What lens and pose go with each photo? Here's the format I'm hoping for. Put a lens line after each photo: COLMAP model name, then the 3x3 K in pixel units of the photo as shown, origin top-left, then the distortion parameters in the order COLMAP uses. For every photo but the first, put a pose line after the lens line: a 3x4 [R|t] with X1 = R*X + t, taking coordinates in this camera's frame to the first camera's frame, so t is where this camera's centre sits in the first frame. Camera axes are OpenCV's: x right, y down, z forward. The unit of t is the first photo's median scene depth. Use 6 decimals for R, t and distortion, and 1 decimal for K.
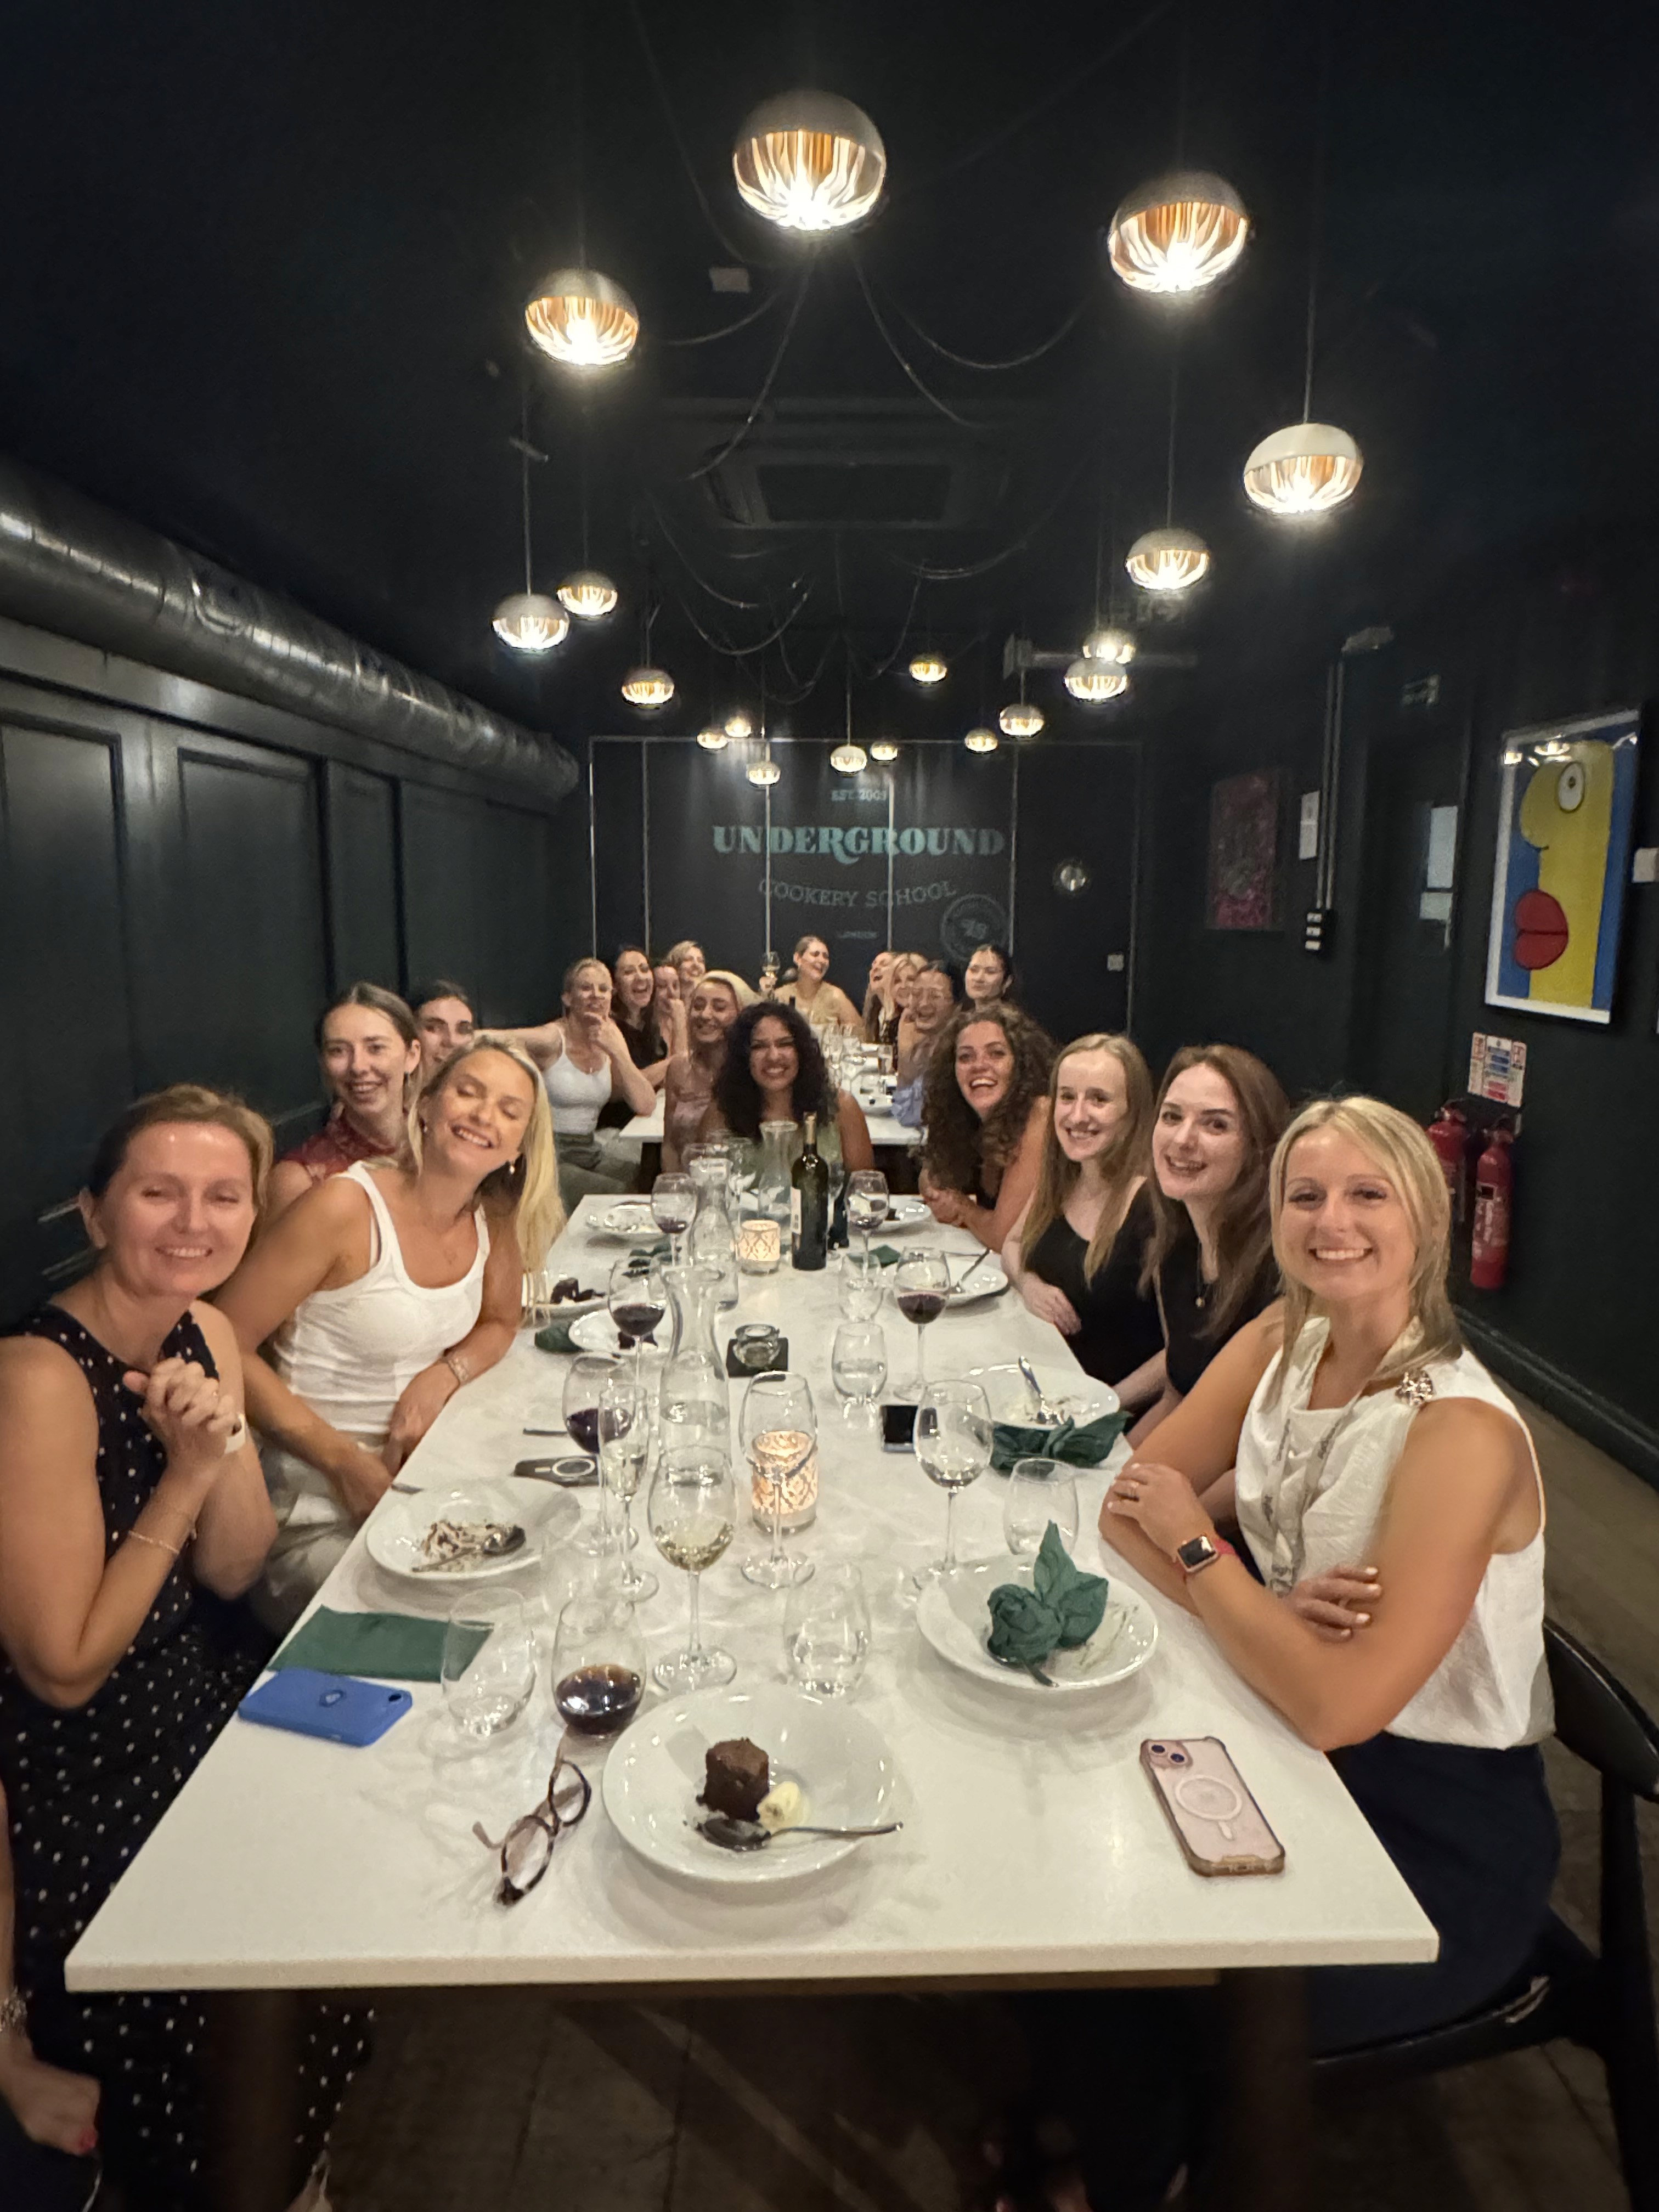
lens RADIAL K [[1307.2, 0, 847.1], [0, 1307.2, 1069.9], [0, 0, 1]] dist [-0.016051, 0.000455]
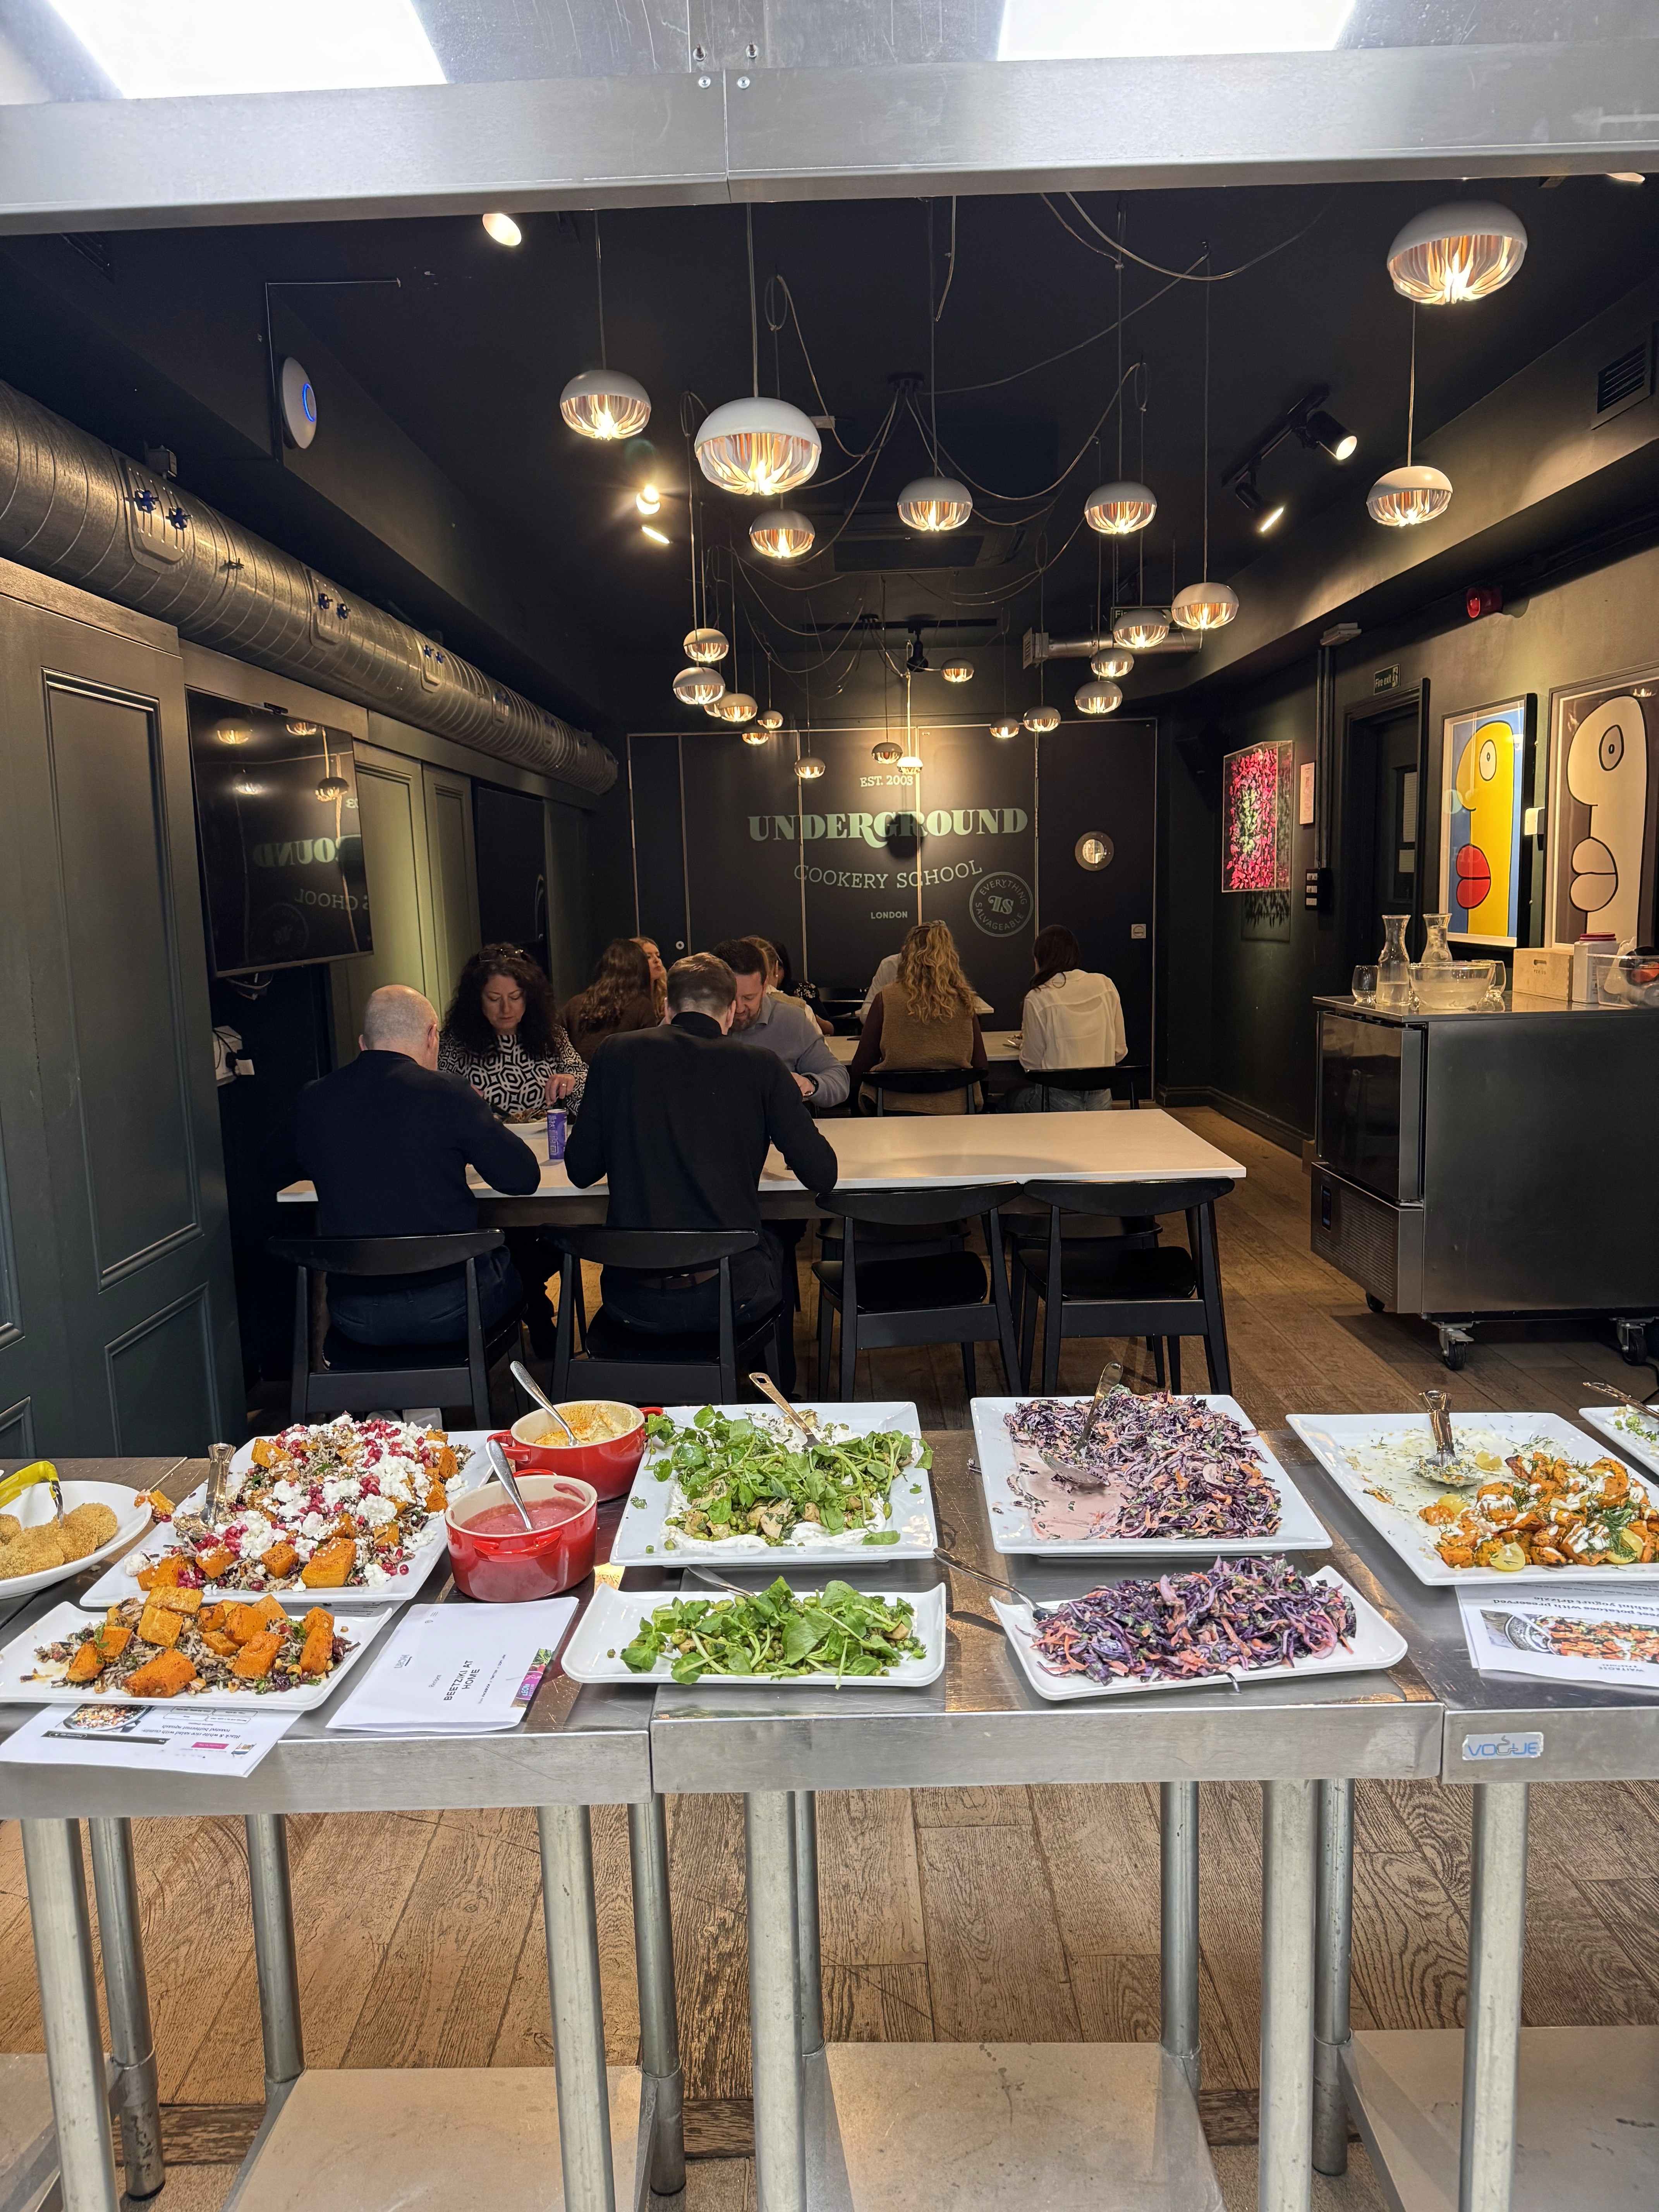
lens RADIAL K [[1585.6, 0, 818.2], [0, 1585.6, 1112.3], [0, 0, 1]] dist [0.011314, -0.005371]
pose [[0.999116, -0.040112, -0.012575, -0.079476], [0.040231, 0.999147, 0.009335, 0.080654], [0.012190, -0.009832, 0.999877, -0.539008]]
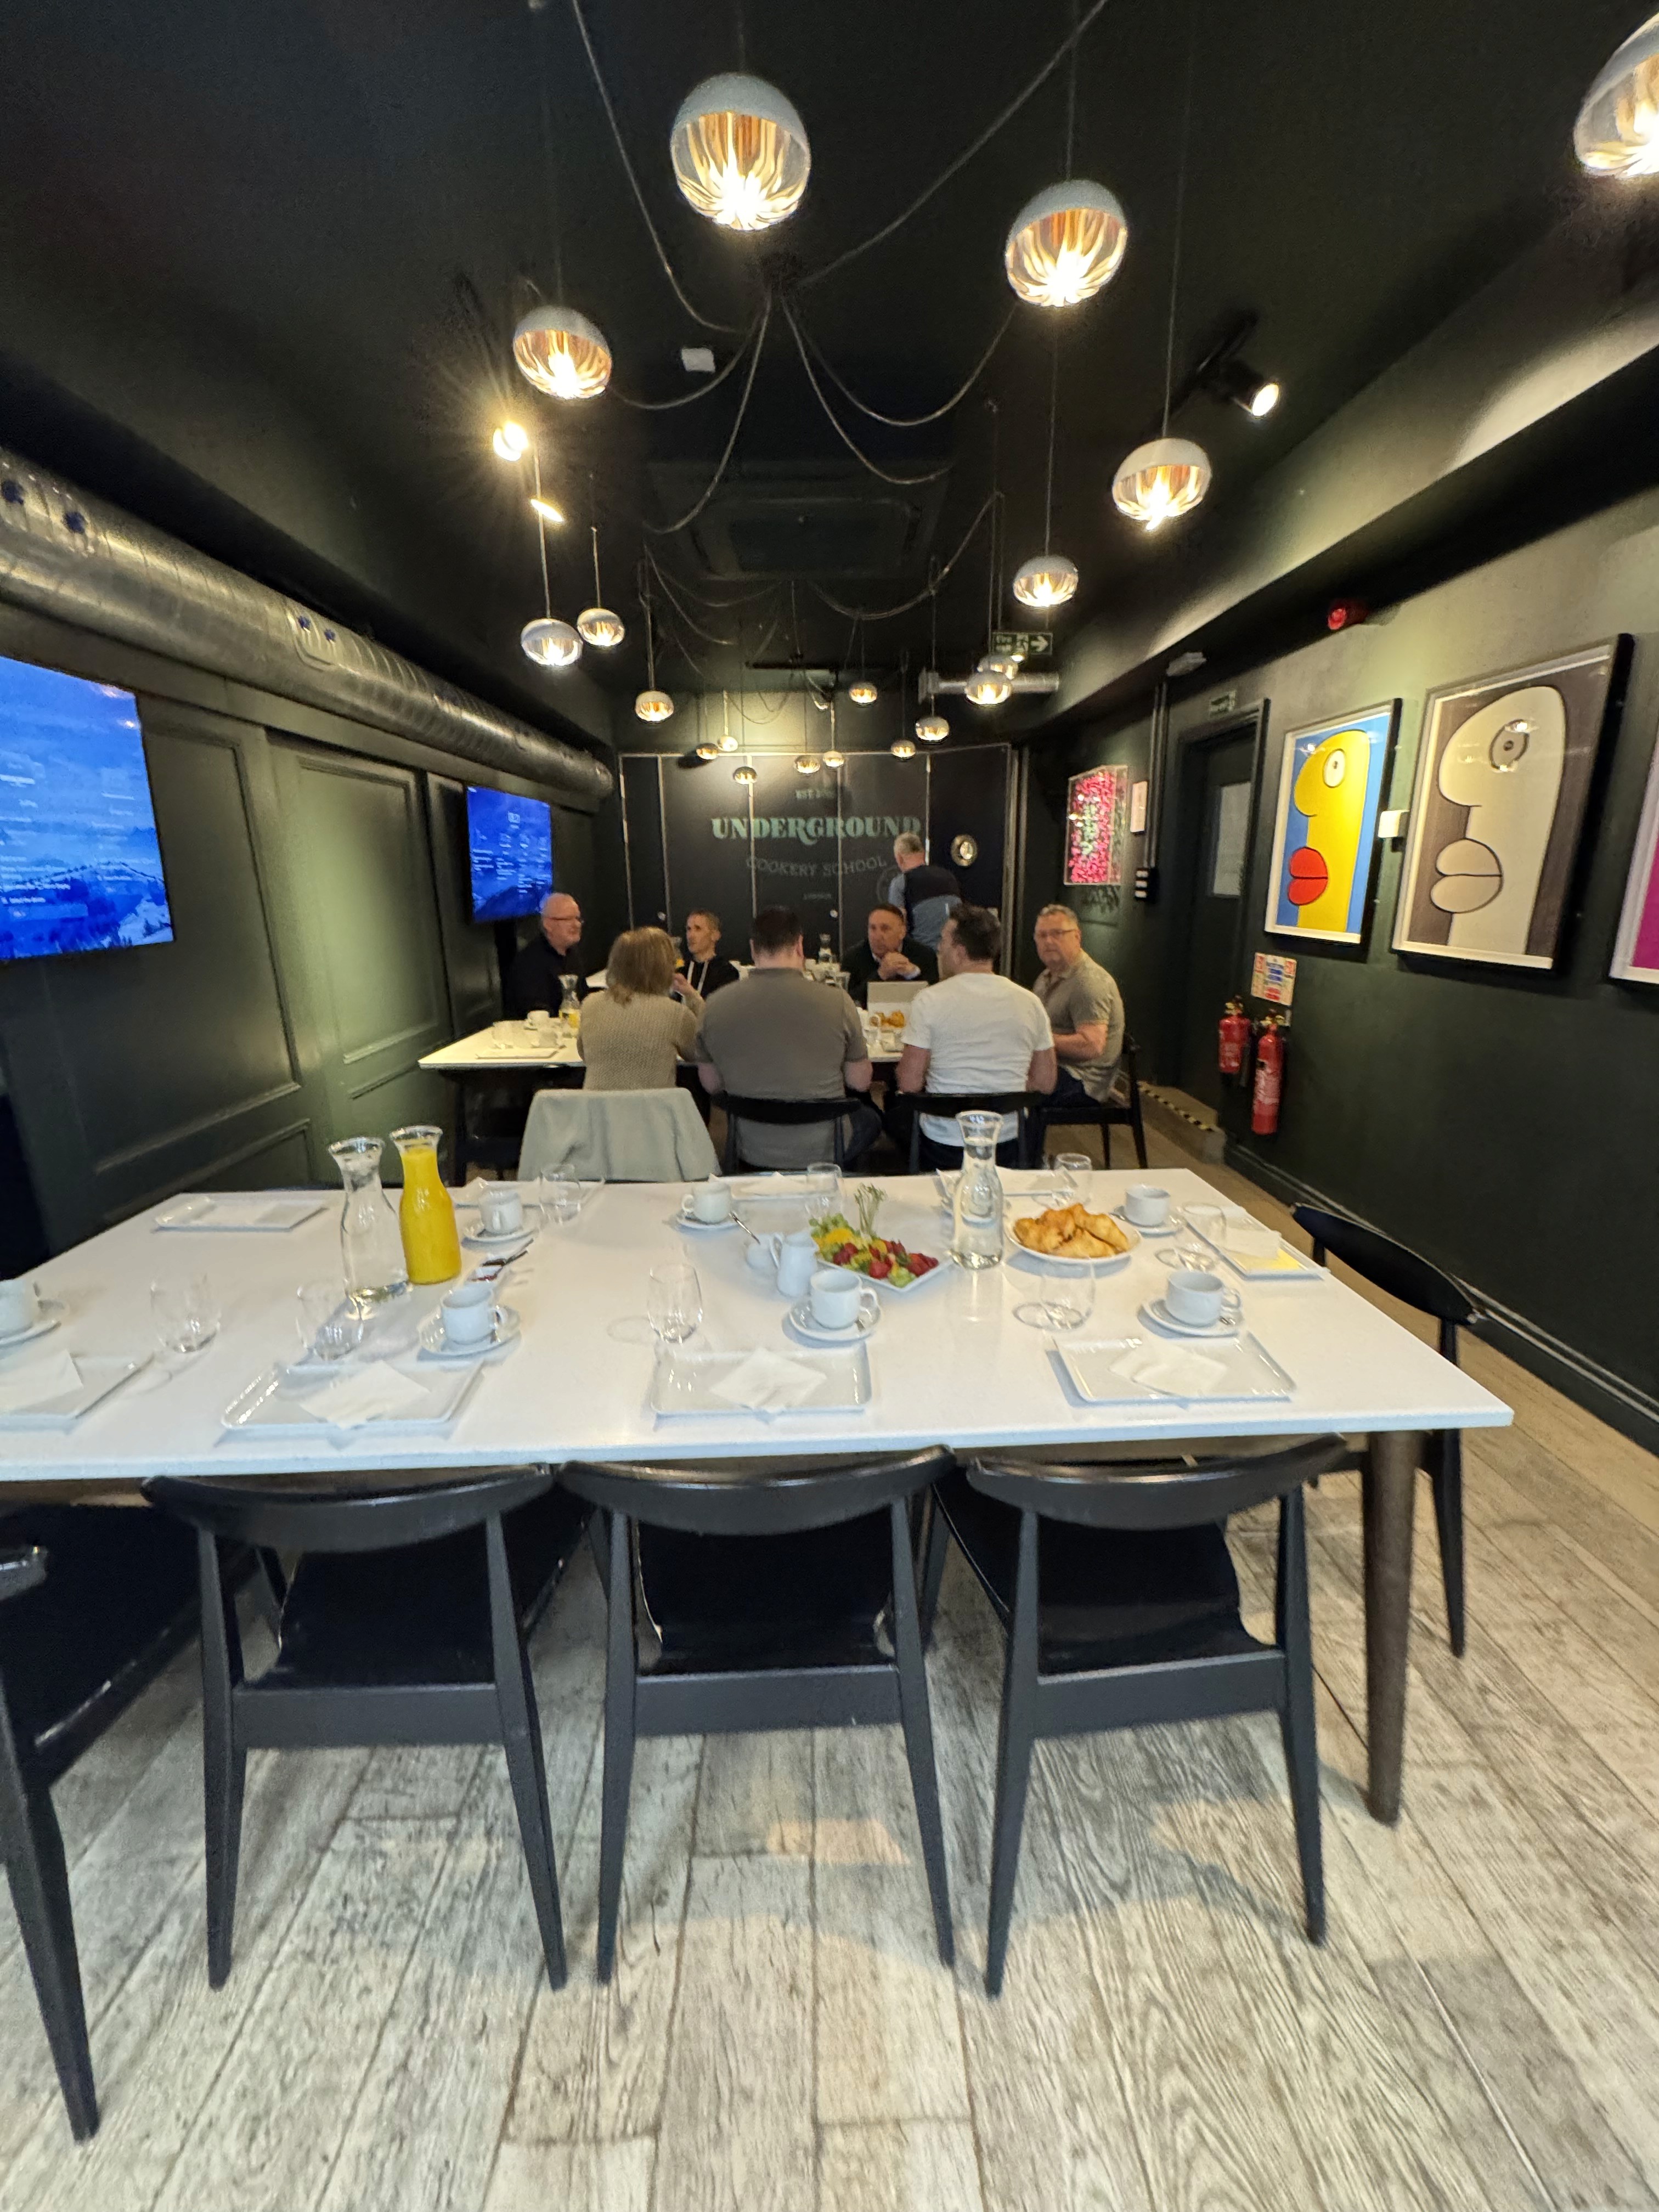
lens RADIAL K [[881.8, 0, 841.3], [0, 881.8, 1095.1], [0, 0, 1]] dist [0.002350, 0.000367]
pose [[0.999270, -0.028109, 0.025879, 0.005482], [0.024987, 0.993172, 0.113956, 0.004944], [-0.028906, -0.113226, 0.993149, 0.056483]]
